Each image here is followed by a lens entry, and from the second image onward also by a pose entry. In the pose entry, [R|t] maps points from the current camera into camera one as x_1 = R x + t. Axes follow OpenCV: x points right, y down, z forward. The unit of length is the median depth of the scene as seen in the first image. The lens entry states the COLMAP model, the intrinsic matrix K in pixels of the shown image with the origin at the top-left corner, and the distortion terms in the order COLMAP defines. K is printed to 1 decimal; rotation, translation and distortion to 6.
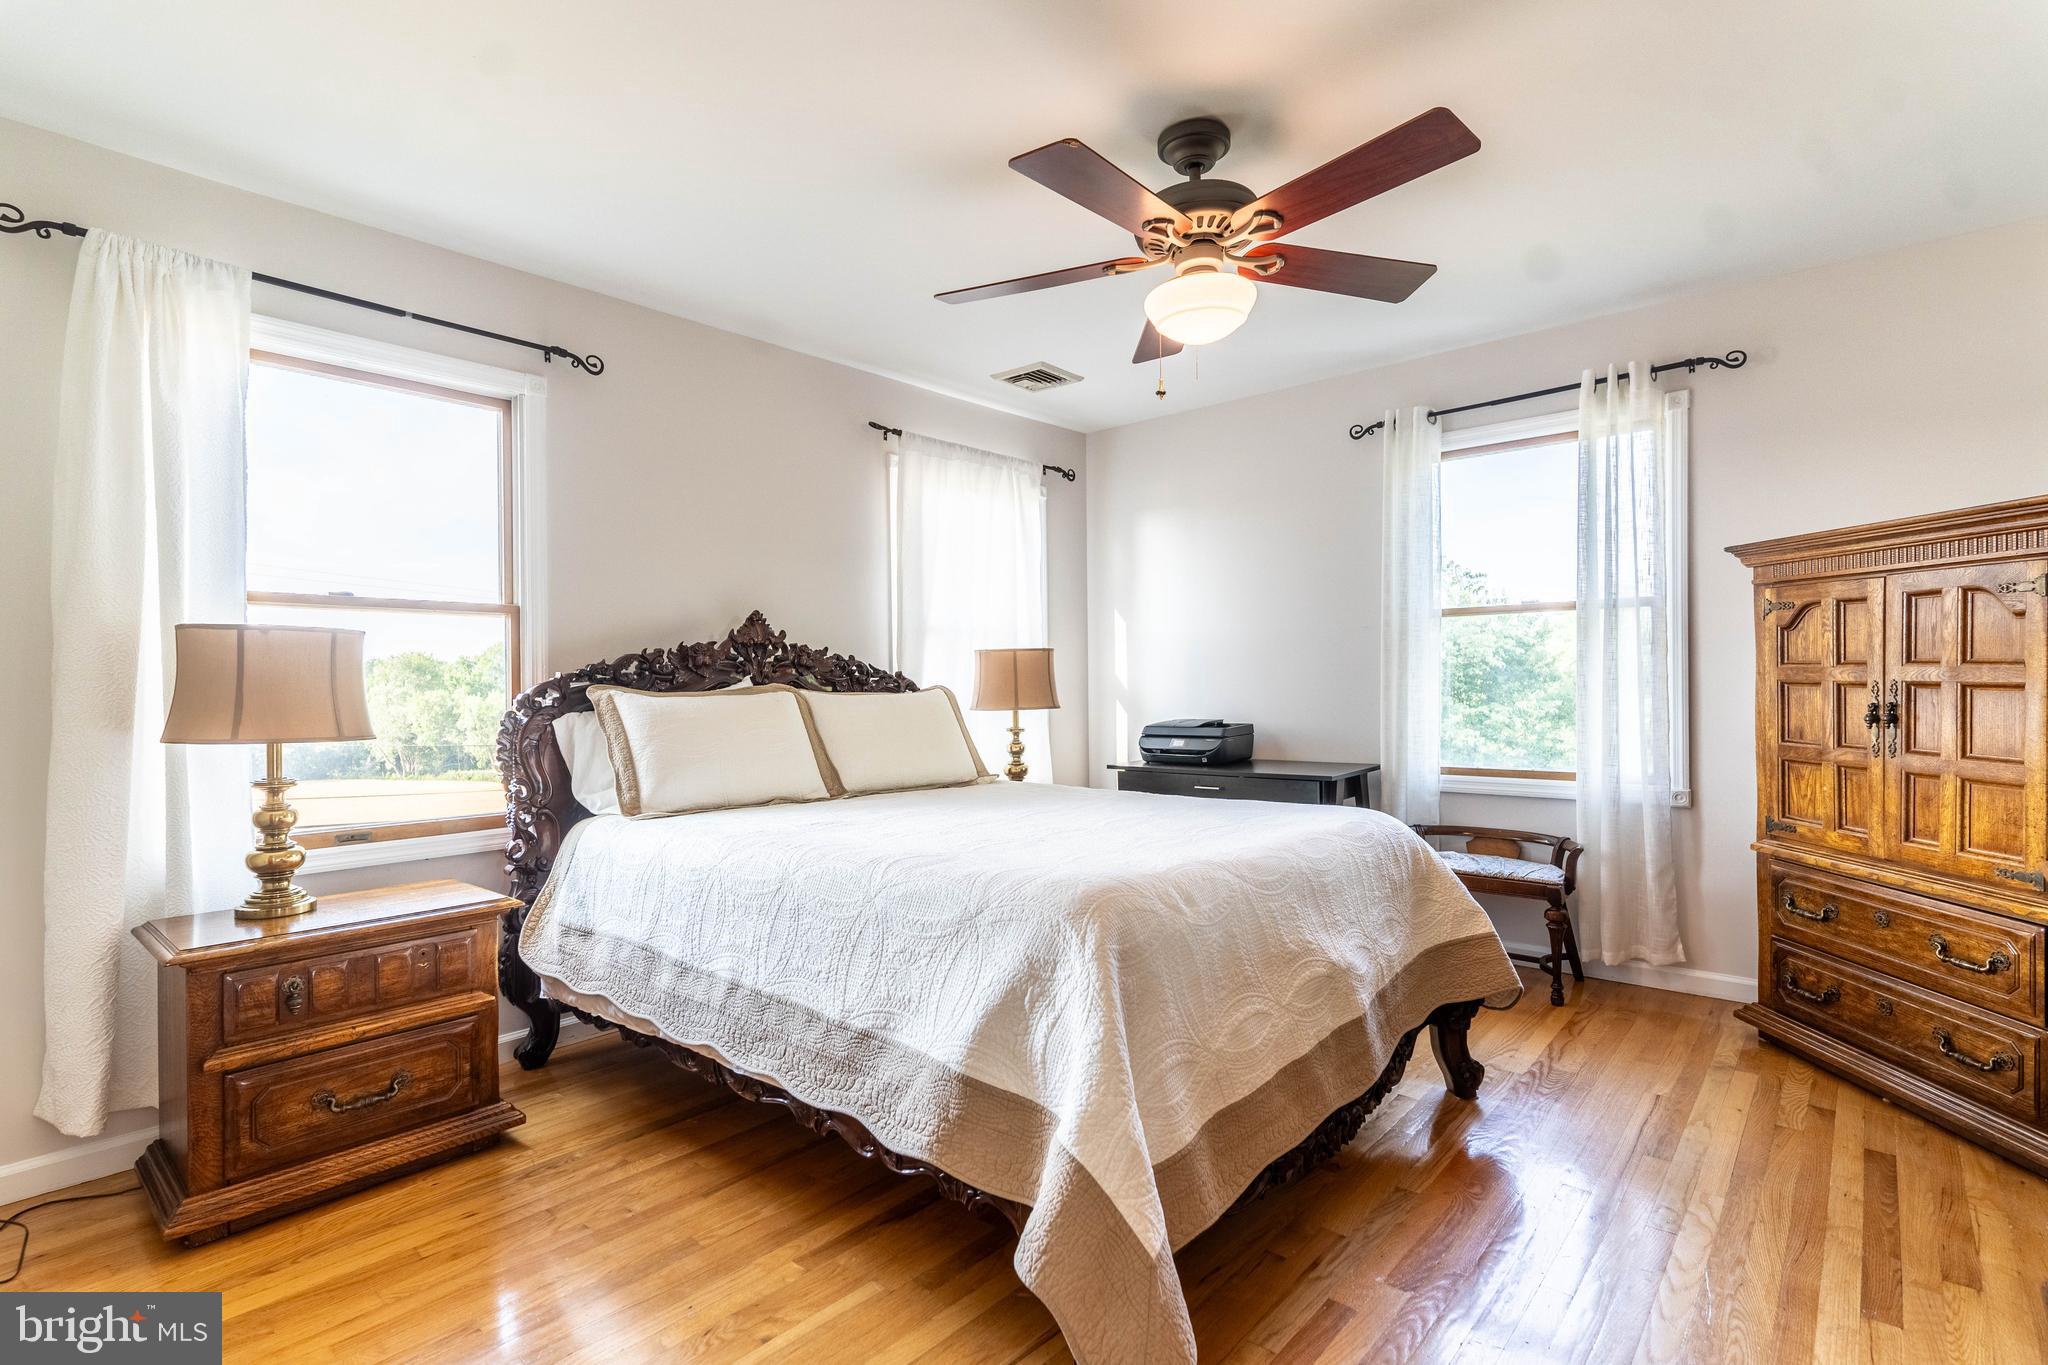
lens RADIAL K [[1005.9, 0, 1030.9], [0, 1005.9, 674.2], [0, 0, 1]] dist [0.002216, 0.000213]
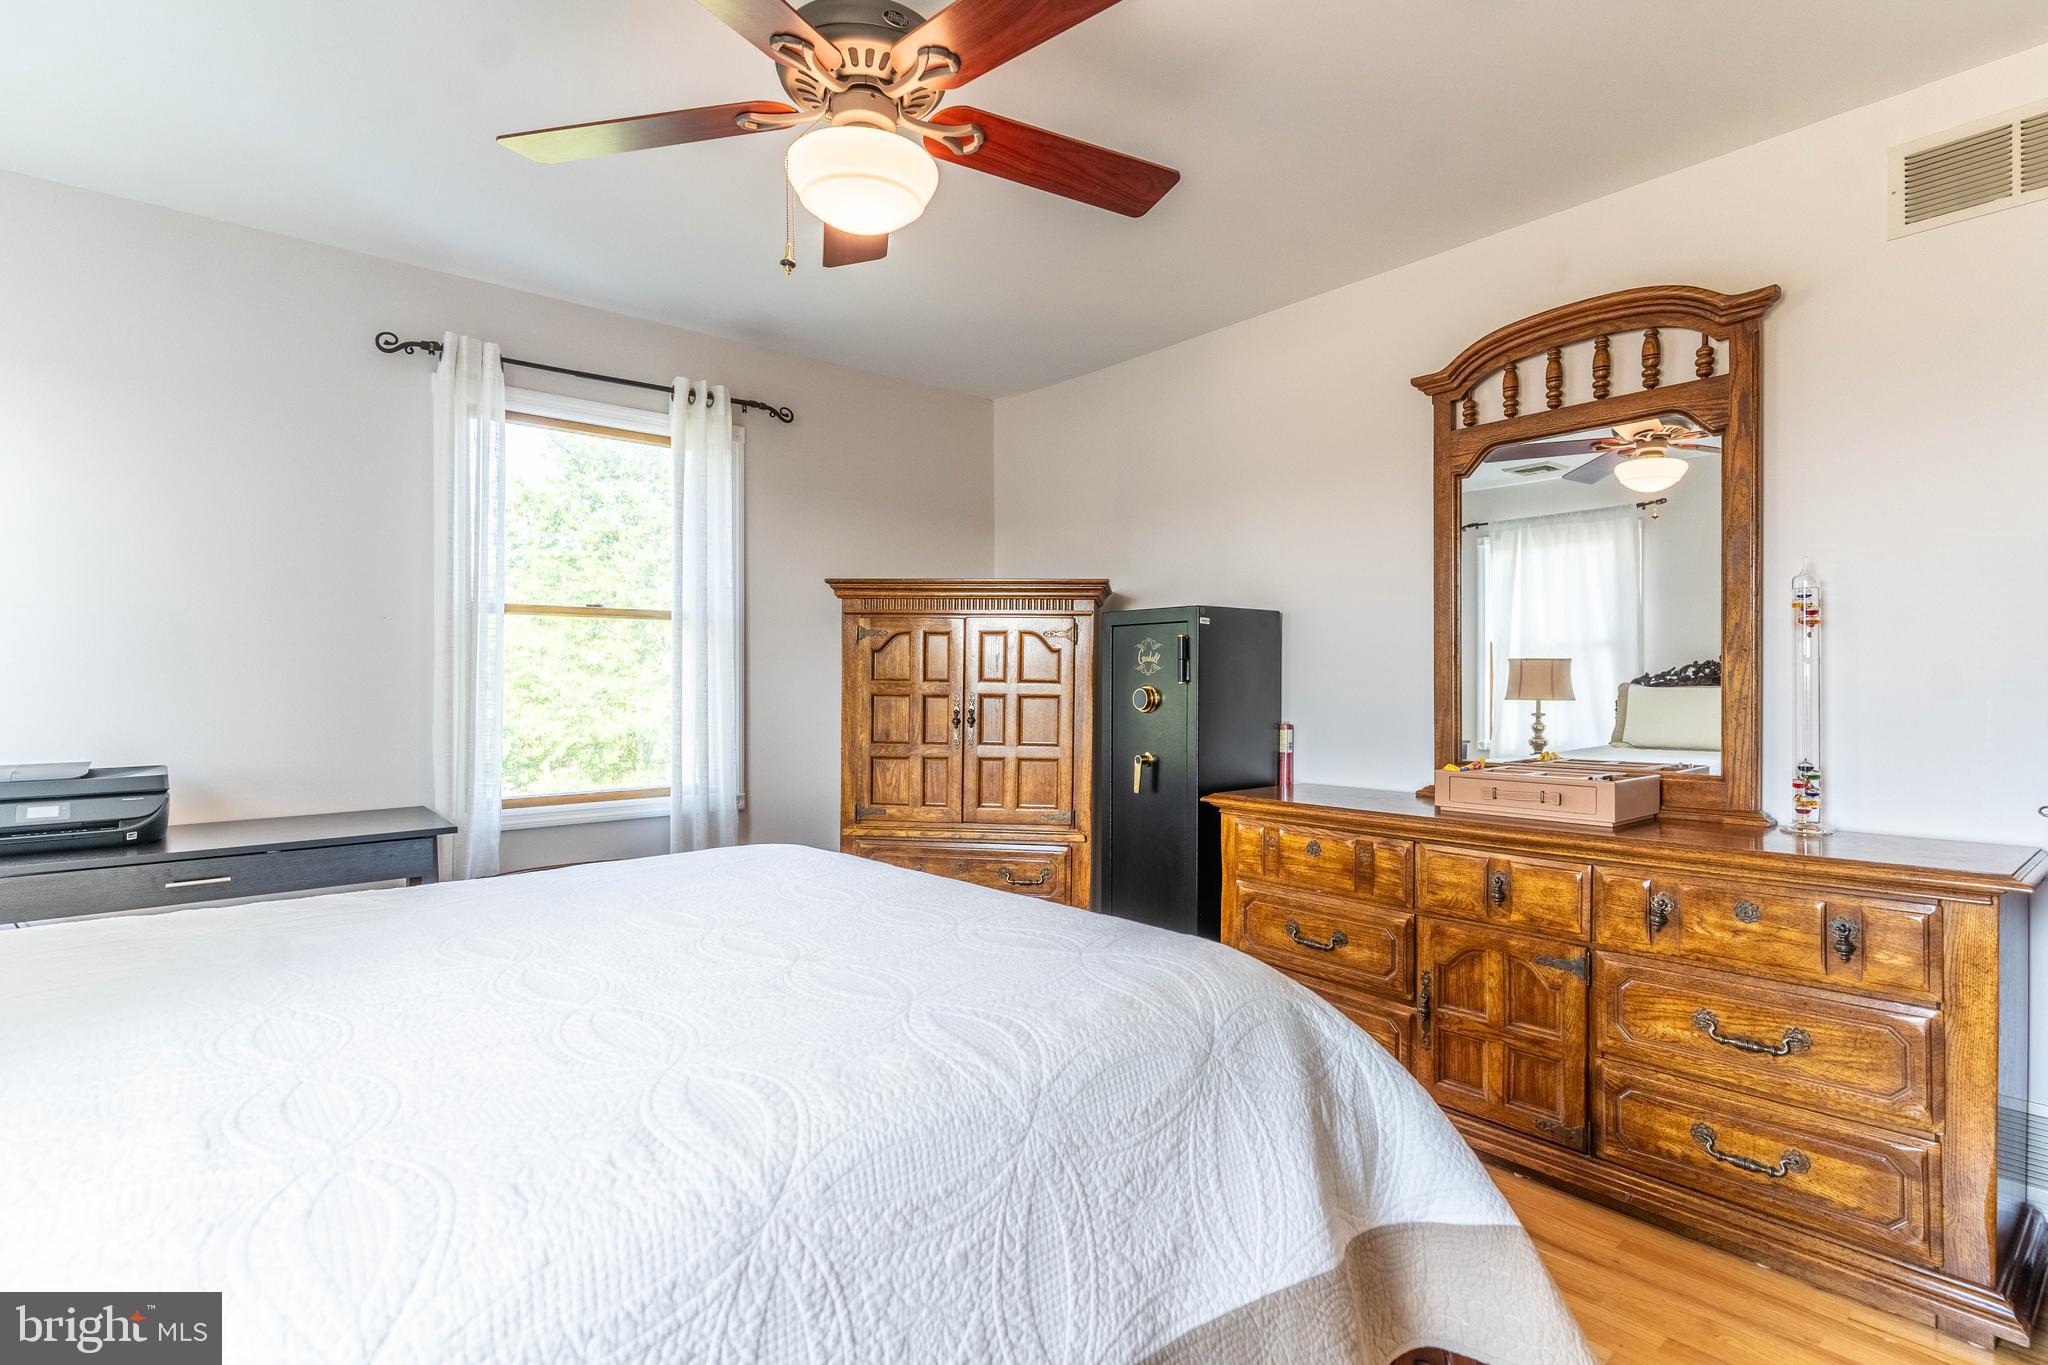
lens RADIAL K [[1005.9, 0, 1030.9], [0, 1005.9, 674.2], [0, 0, 1]] dist [0.002216, 0.000213]
pose [[0.138048, 0.016714, 0.990284, -0.472574], [-0.007645, 0.999846, -0.015810, 0.001288], [-0.990396, -0.005388, 0.138155, 0.665118]]
